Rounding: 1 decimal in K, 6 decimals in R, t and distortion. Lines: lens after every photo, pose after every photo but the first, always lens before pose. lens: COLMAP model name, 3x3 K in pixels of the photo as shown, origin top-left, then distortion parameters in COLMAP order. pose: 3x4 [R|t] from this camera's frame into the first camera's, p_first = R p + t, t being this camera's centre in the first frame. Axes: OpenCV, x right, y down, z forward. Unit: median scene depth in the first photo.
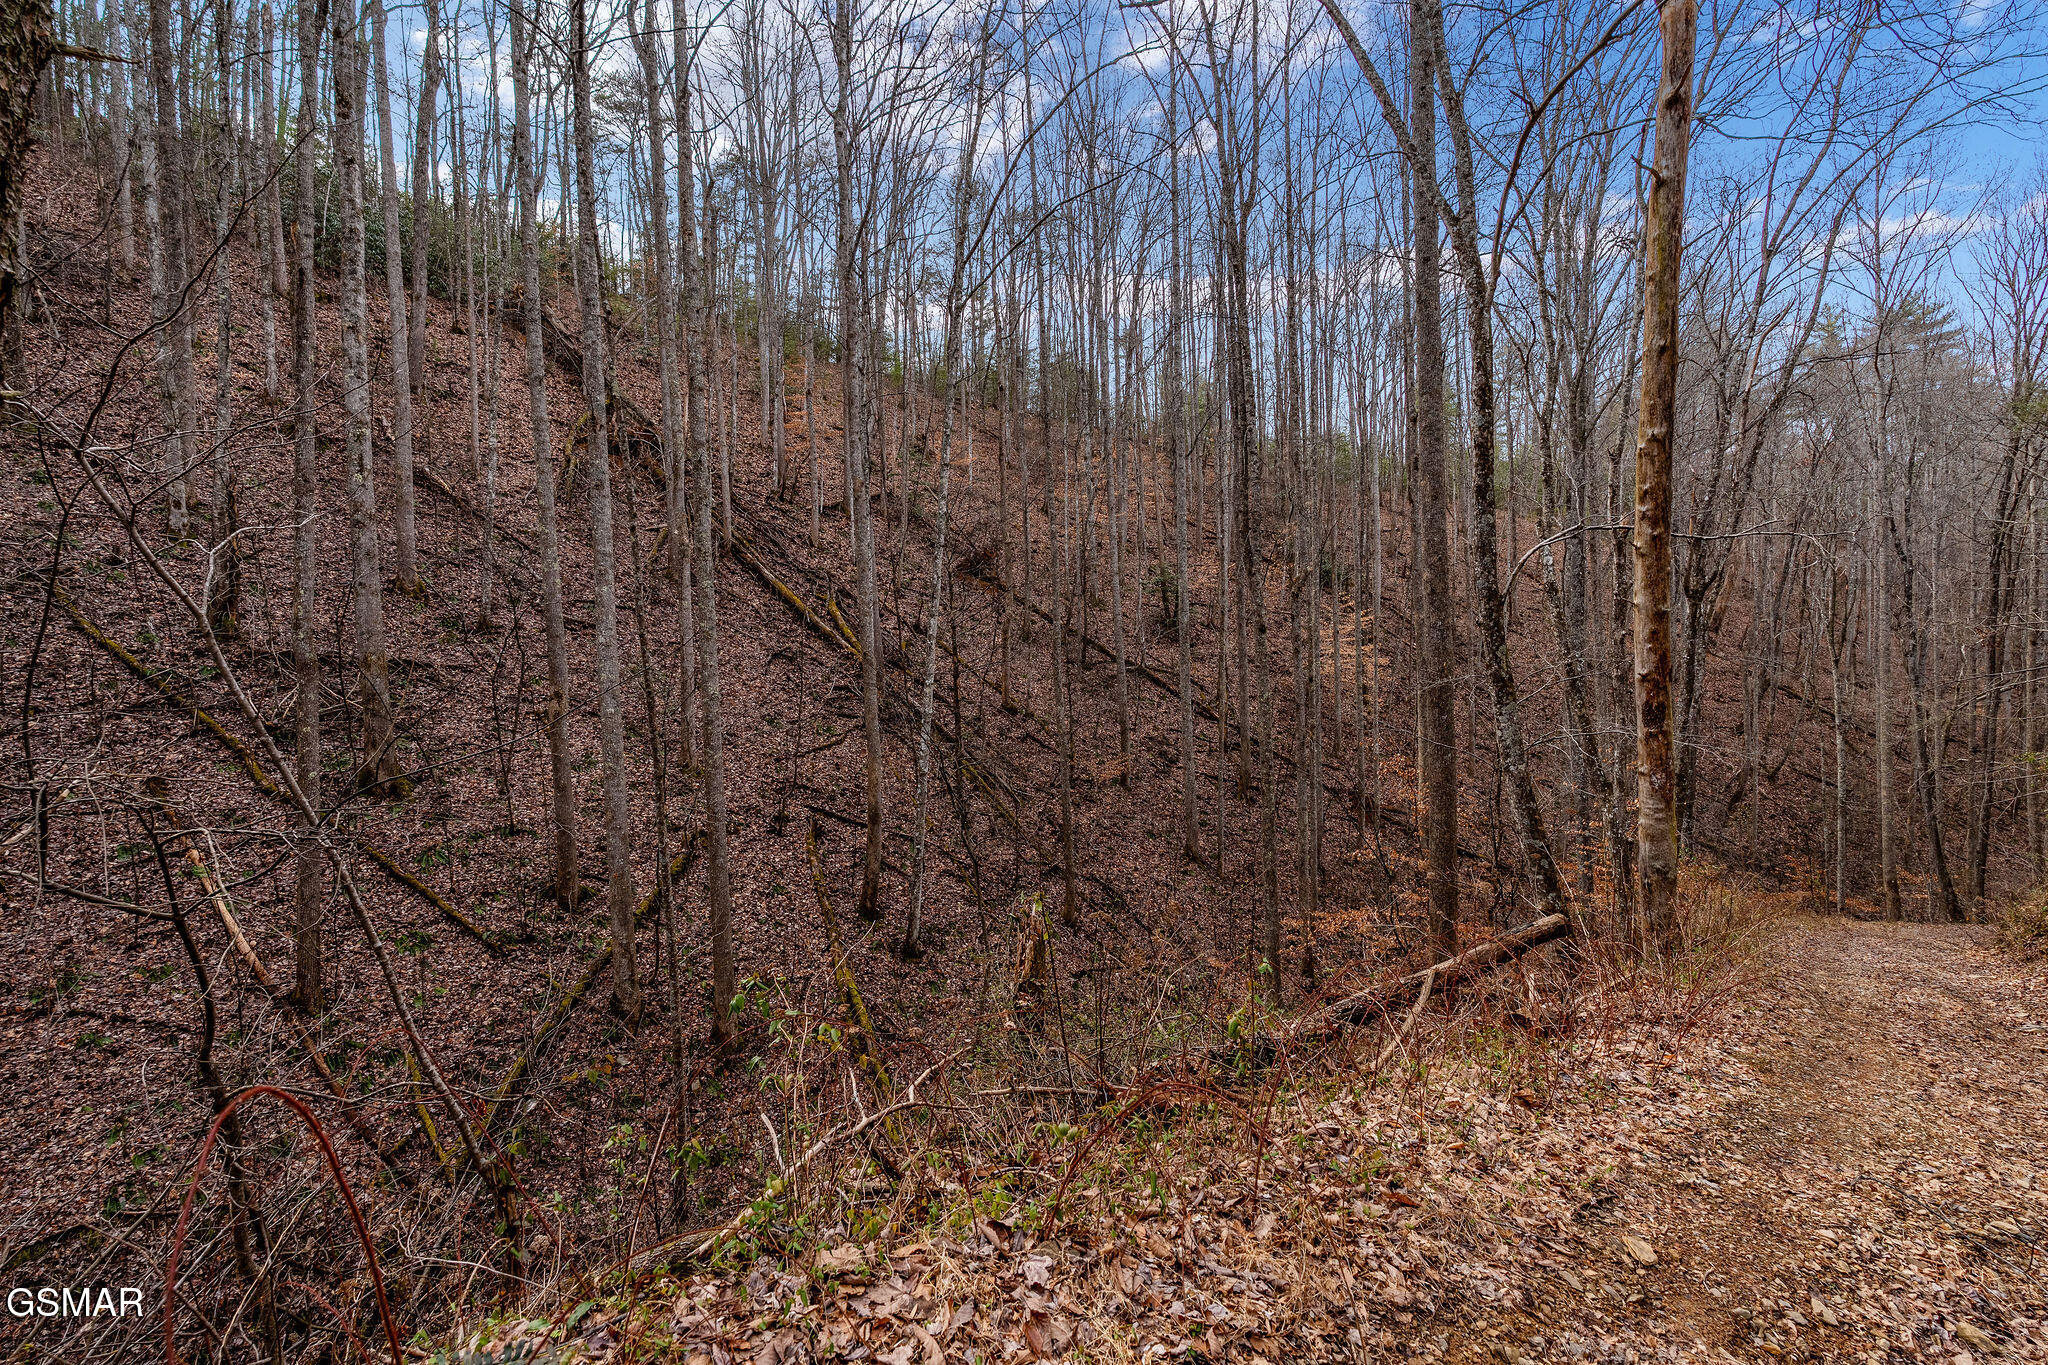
lens RADIAL K [[903.2, 0, 1021.9], [0, 903.2, 676.3], [0, 0, 1]] dist [-0.003922, 0.000018]
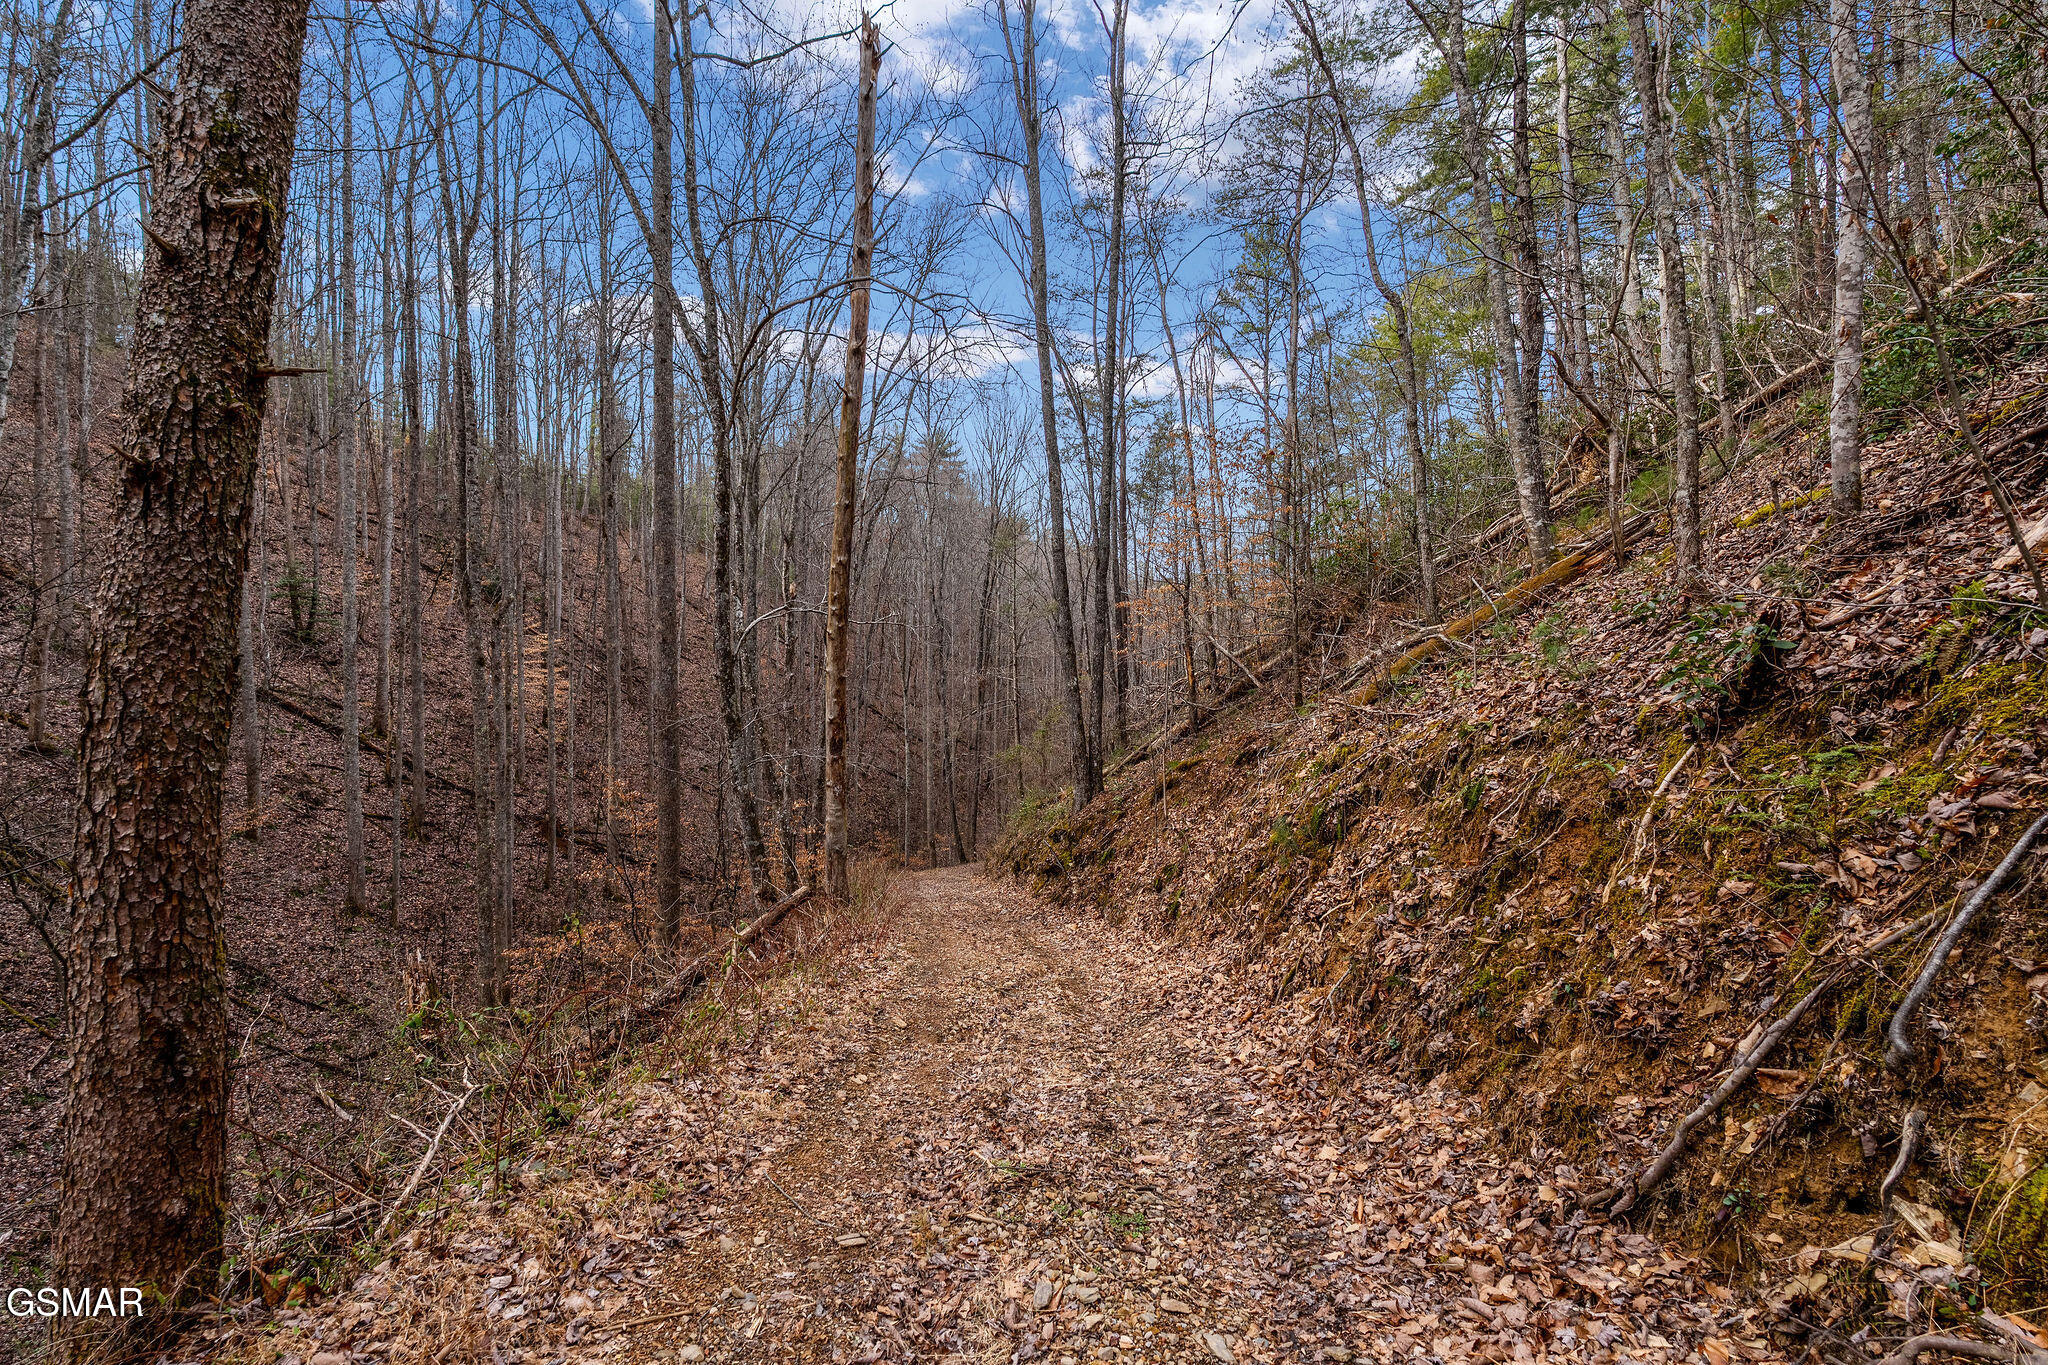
lens RADIAL K [[938.1, 0, 1024.6], [0, 938.1, 690.4], [0, 0, 1]] dist [-0.009956, 0.000500]
pose [[0.637869, 0.001898, 0.770142, -0.141068], [-0.005031, 0.999986, 0.001703, -0.026117], [-0.770128, -0.004960, 0.637870, -0.107443]]
